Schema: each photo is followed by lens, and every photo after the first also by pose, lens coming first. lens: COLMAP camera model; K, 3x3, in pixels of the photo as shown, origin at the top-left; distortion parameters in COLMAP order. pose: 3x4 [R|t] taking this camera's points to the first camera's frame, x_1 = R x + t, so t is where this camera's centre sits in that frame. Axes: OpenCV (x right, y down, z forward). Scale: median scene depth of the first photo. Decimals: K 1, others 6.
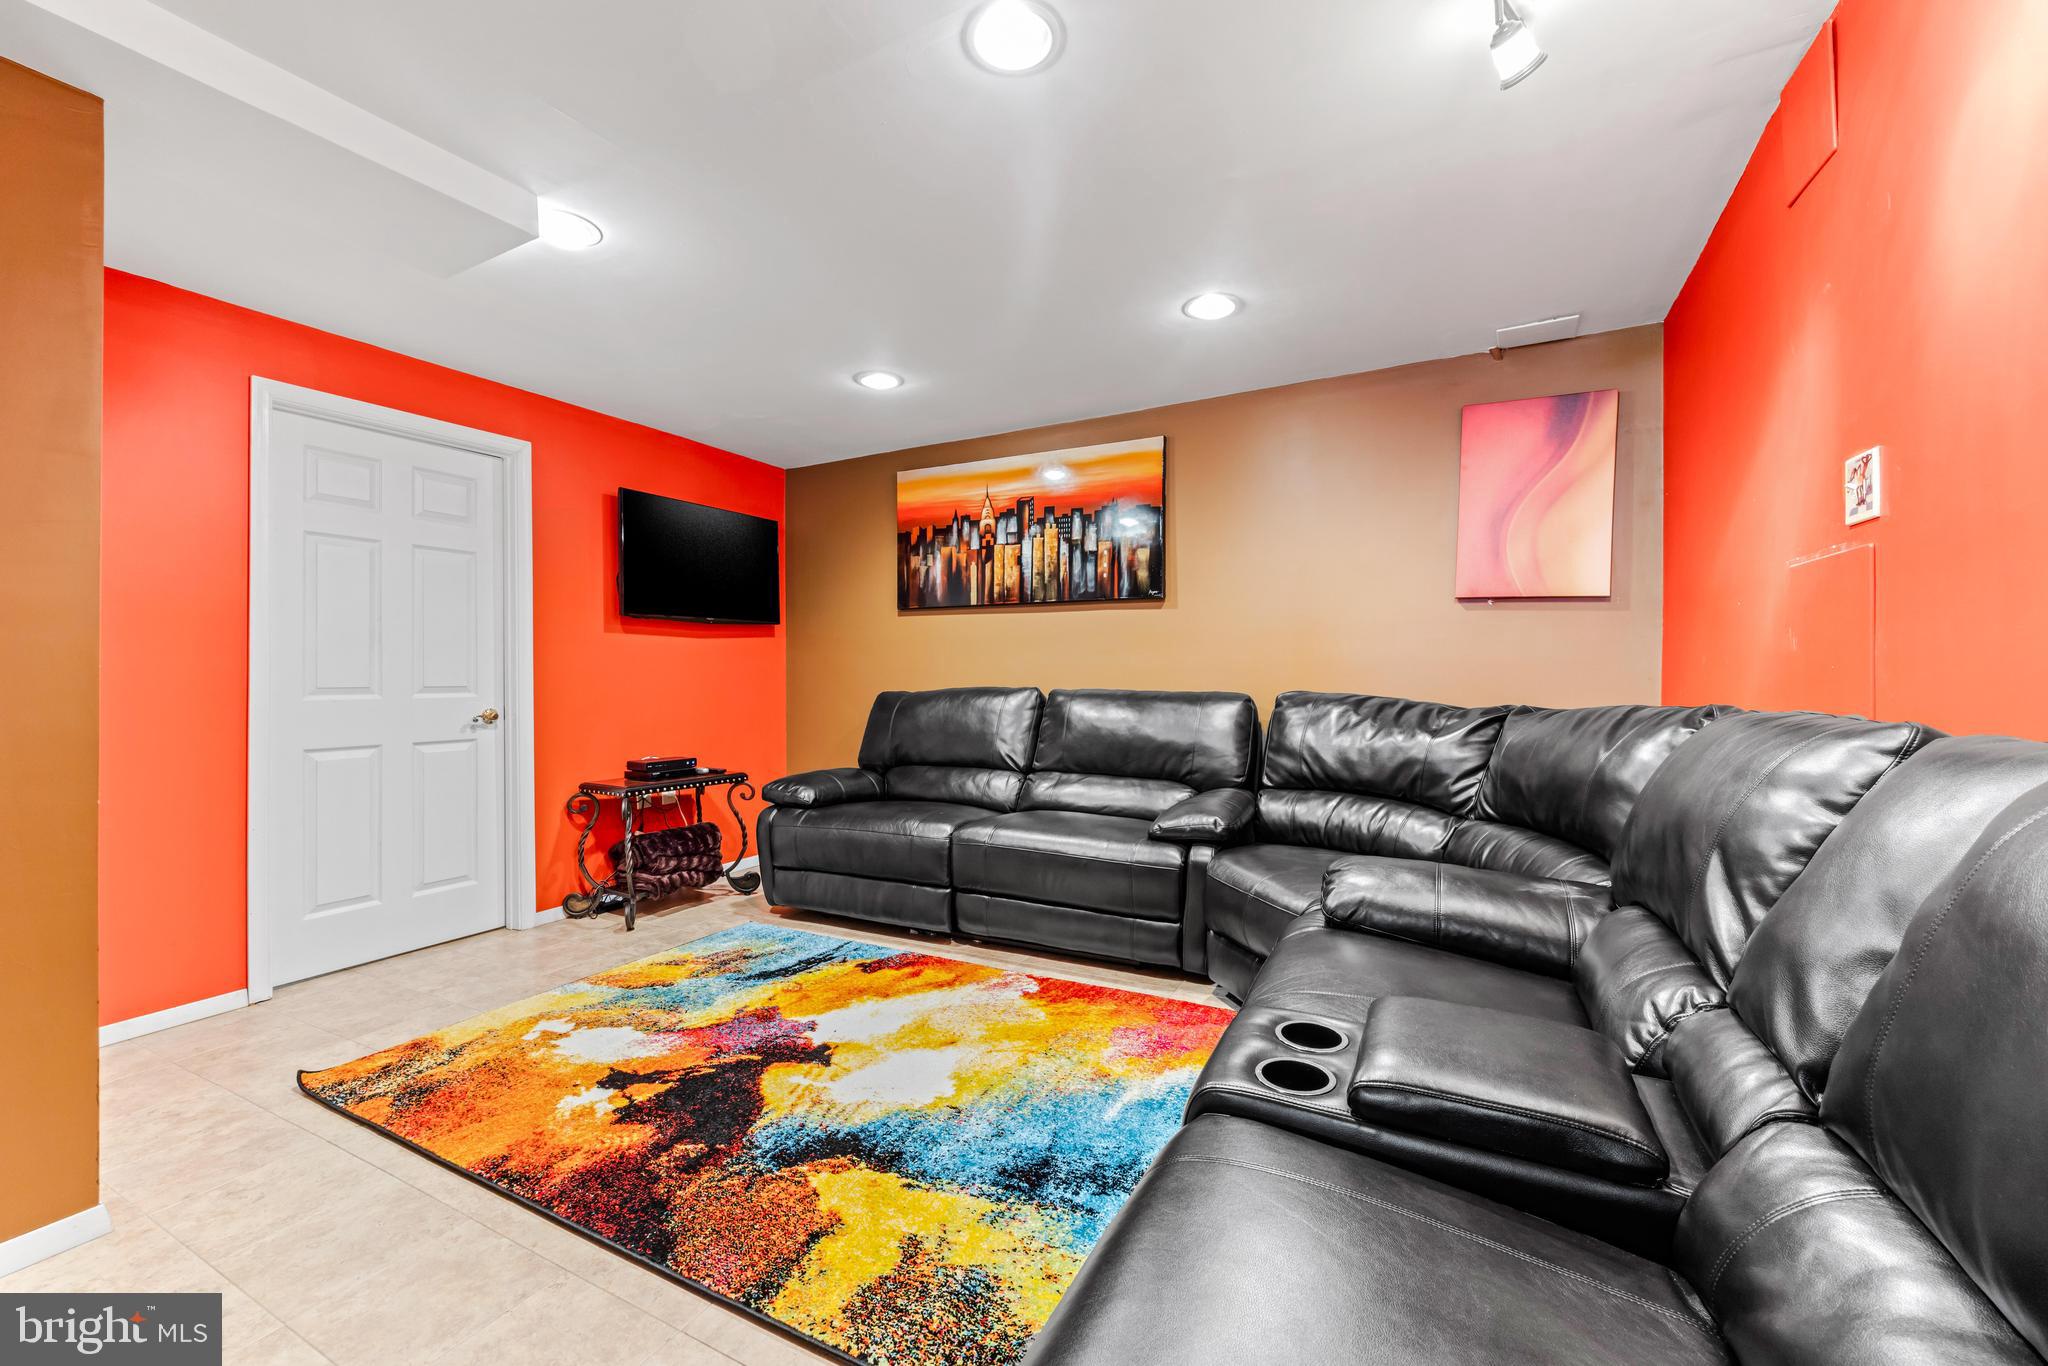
lens RADIAL K [[814.5, 0, 1026.4], [0, 814.5, 680.4], [0, 0, 1]] dist [-0.000185, -0.000039]
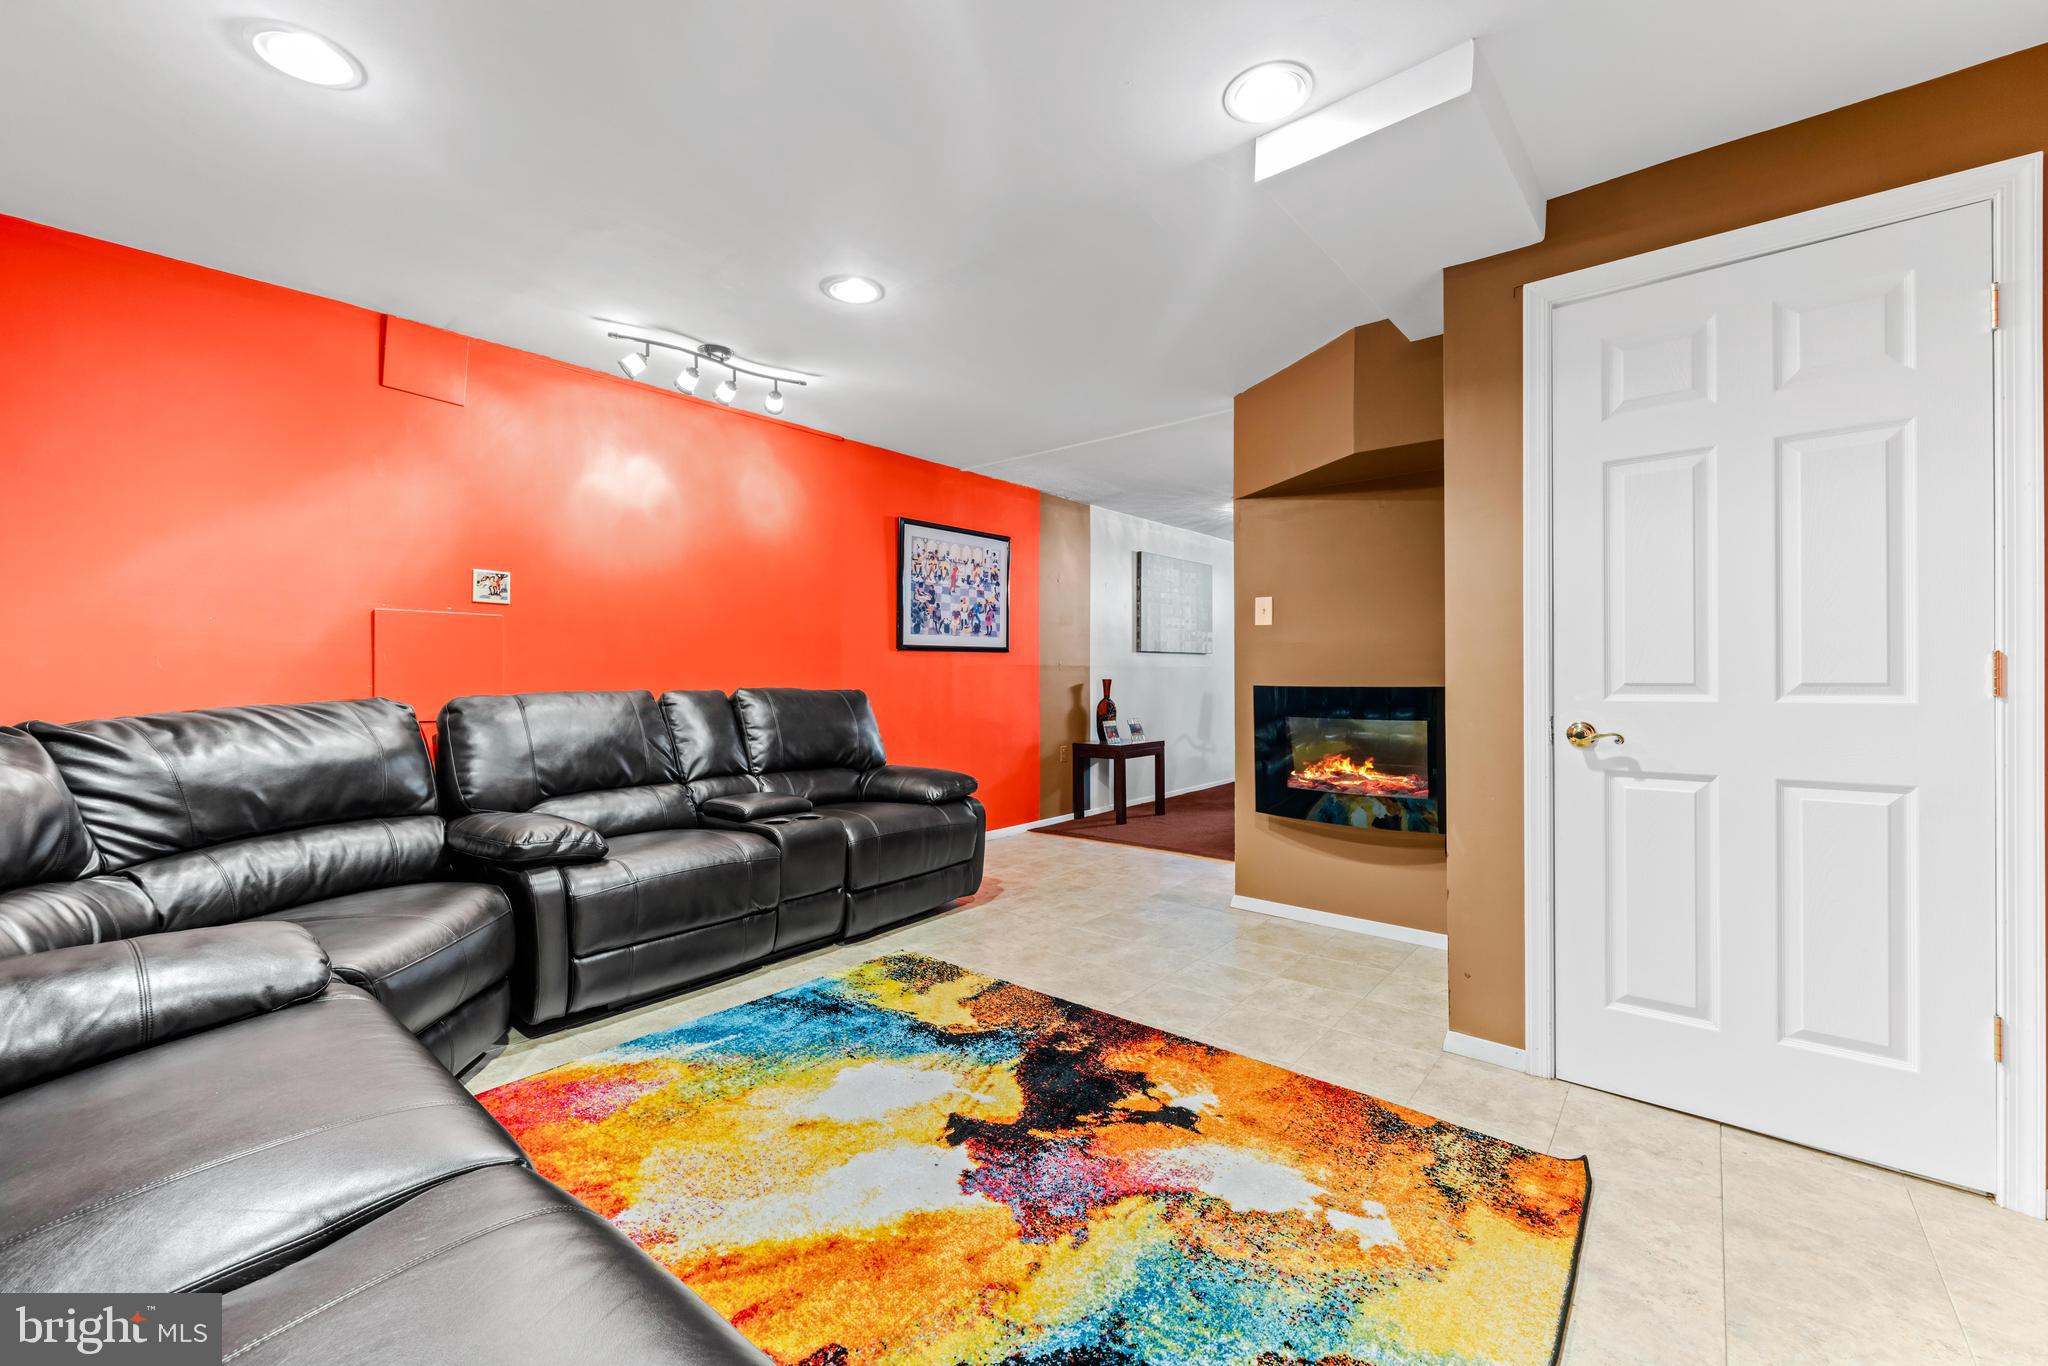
lens RADIAL K [[814.5, 0, 1026.4], [0, 814.5, 680.4], [0, 0, 1]] dist [-0.000185, -0.000039]
pose [[-0.976641, 0.006799, 0.214770, -0.529489], [0.010210, 0.999839, 0.014779, -0.007724], [-0.214635, 0.016627, -0.976553, 1.891757]]
